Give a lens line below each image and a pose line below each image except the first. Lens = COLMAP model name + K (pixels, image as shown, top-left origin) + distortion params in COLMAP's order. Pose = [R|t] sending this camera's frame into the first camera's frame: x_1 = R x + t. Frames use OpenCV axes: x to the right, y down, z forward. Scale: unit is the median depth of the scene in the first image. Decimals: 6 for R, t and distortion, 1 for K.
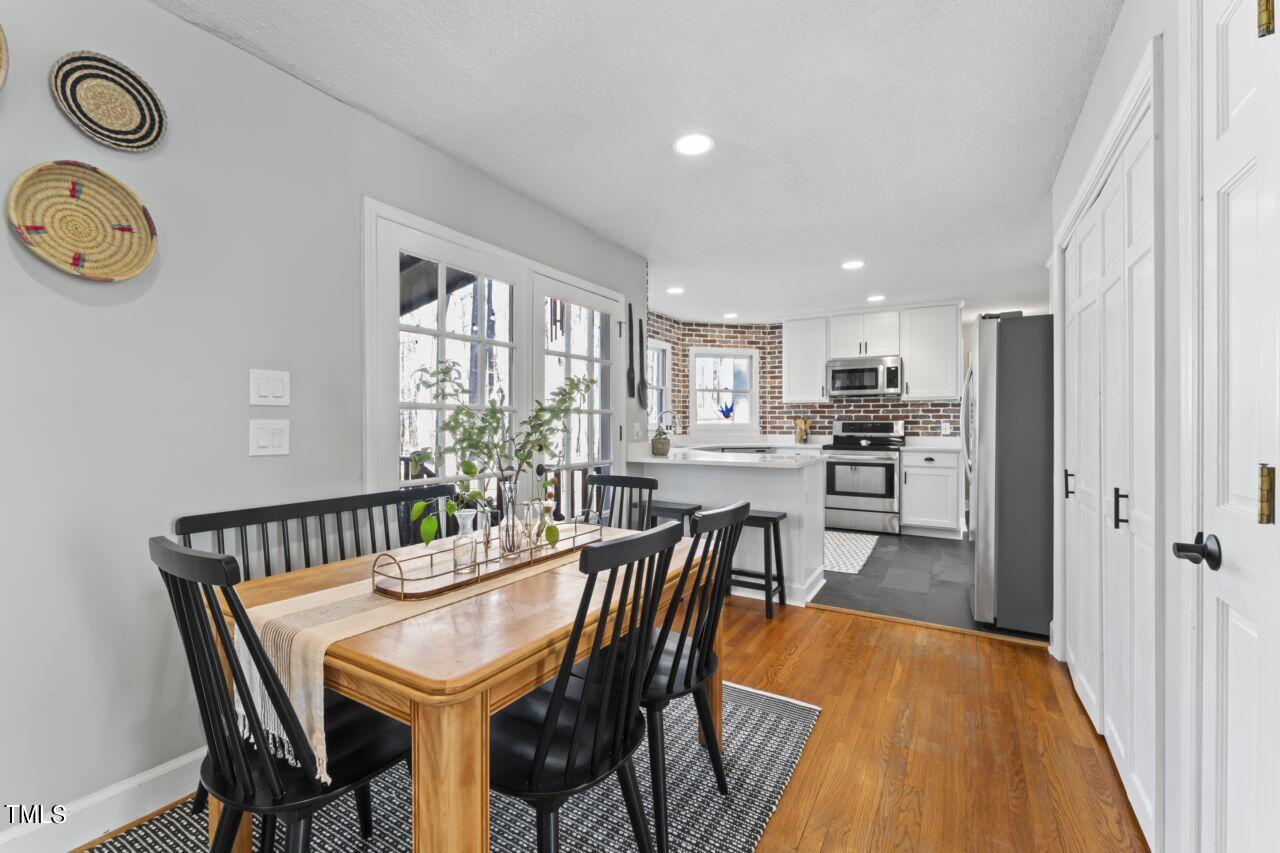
lens RADIAL K [[514.8, 0, 640.0], [0, 514.8, 426.5], [0, 0, 1]] dist [-0.015212, -0.000075]
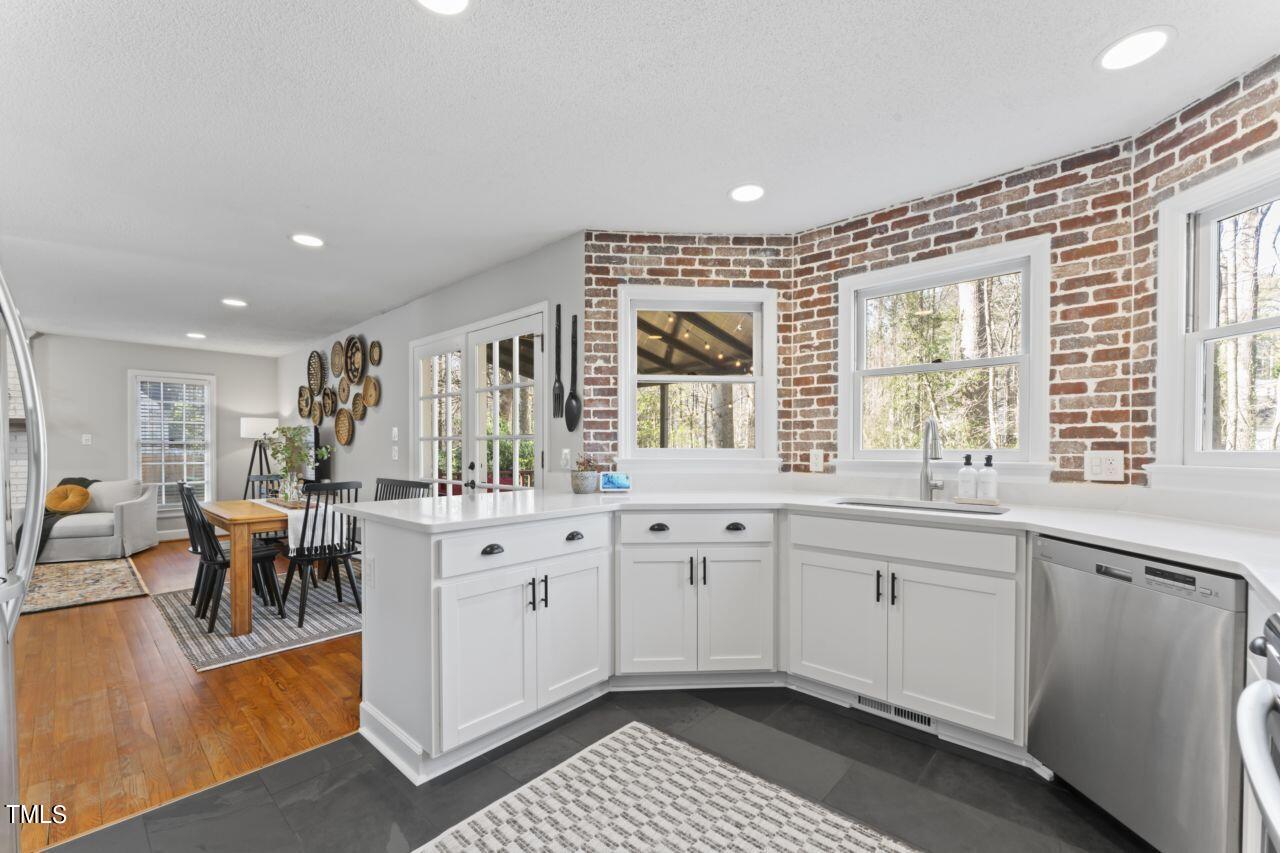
lens RADIAL K [[536.7, 0, 647.8], [0, 536.7, 445.1], [0, 0, 1]] dist [-0.001207, -0.000236]
pose [[-0.186419, 0.001775, -0.982469, 0.497153], [-0.003953, 0.999989, 0.002556, -0.009404], [0.982462, 0.004360, -0.186410, 0.801032]]
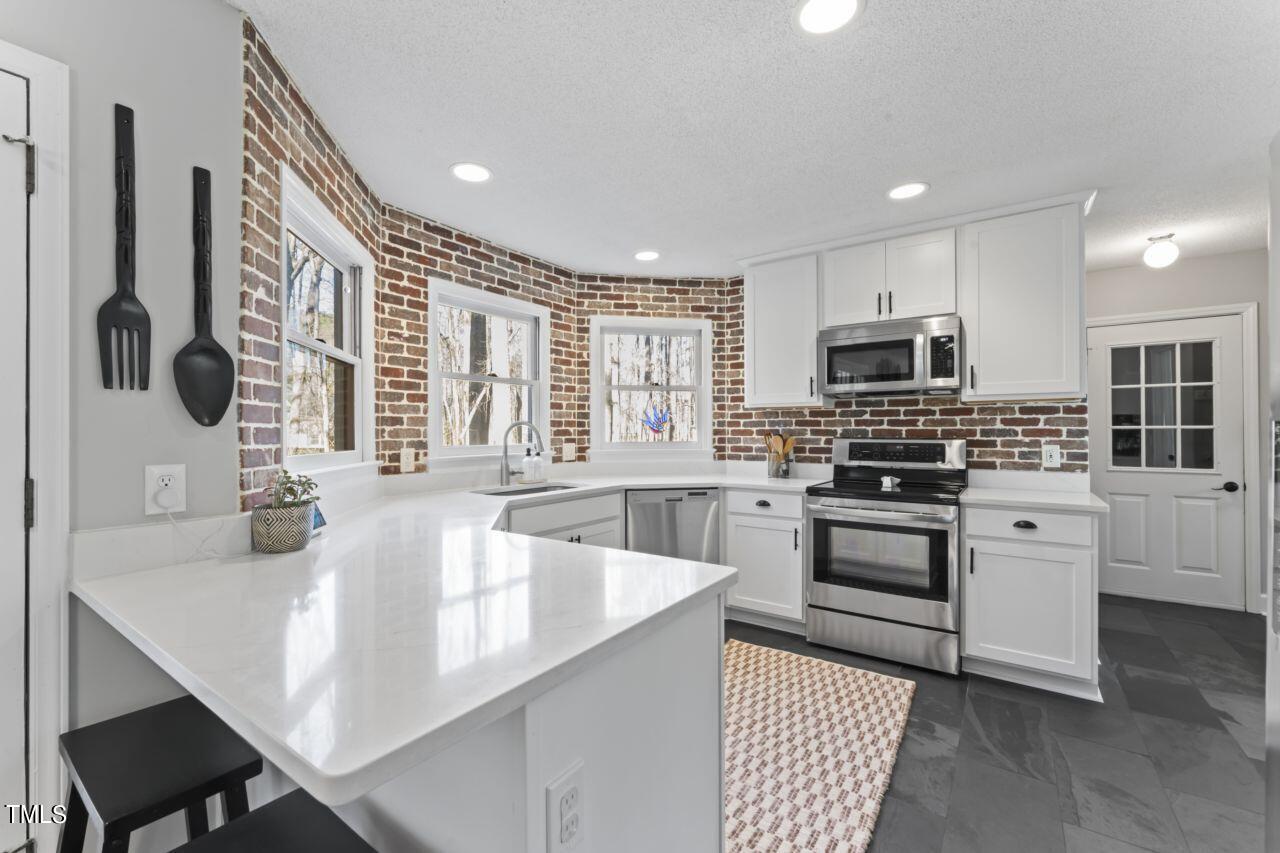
lens RADIAL K [[514.8, 0, 640.0], [0, 514.8, 426.5], [0, 0, 1]] dist [-0.015212, -0.000075]
pose [[0.997586, -0.001650, -0.069422, 0.206565], [0.000673, 0.999900, -0.014098, -0.017224], [0.069439, 0.014017, 0.997488, 0.429094]]
